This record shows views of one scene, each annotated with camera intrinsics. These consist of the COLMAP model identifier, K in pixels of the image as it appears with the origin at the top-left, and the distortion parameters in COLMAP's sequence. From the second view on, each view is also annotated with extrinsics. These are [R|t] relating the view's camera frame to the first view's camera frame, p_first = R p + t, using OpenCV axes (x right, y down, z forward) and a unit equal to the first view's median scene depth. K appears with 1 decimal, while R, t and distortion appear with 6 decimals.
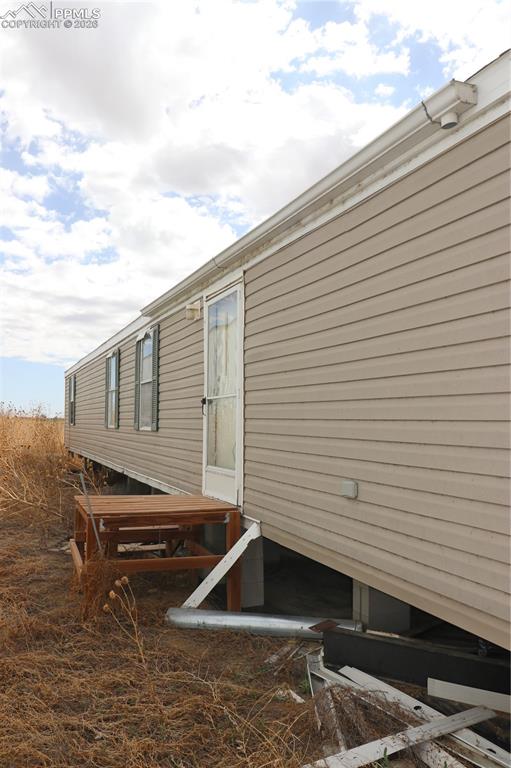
lens RADIAL K [[614.3, 0, 255.5], [0, 614.3, 384.0], [0, 0, 1]] dist [-0.004747, 0.003264]
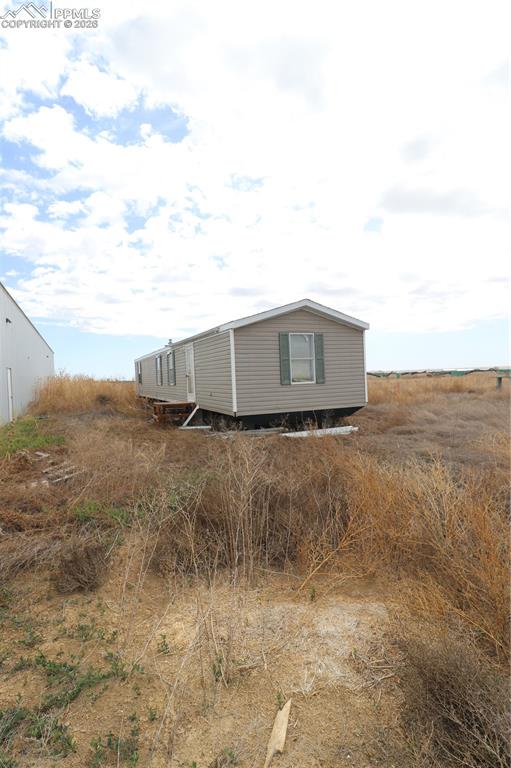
lens RADIAL K [[404.4, 0, 255.5], [0, 404.4, 384.0], [0, 0, 1]] dist [0.045840, 0.000402]
pose [[0.998063, -0.061172, 0.011299, 0.421825], [0.059986, 0.994522, 0.085606, -0.150696], [-0.016474, -0.084763, 0.996265, -2.003029]]
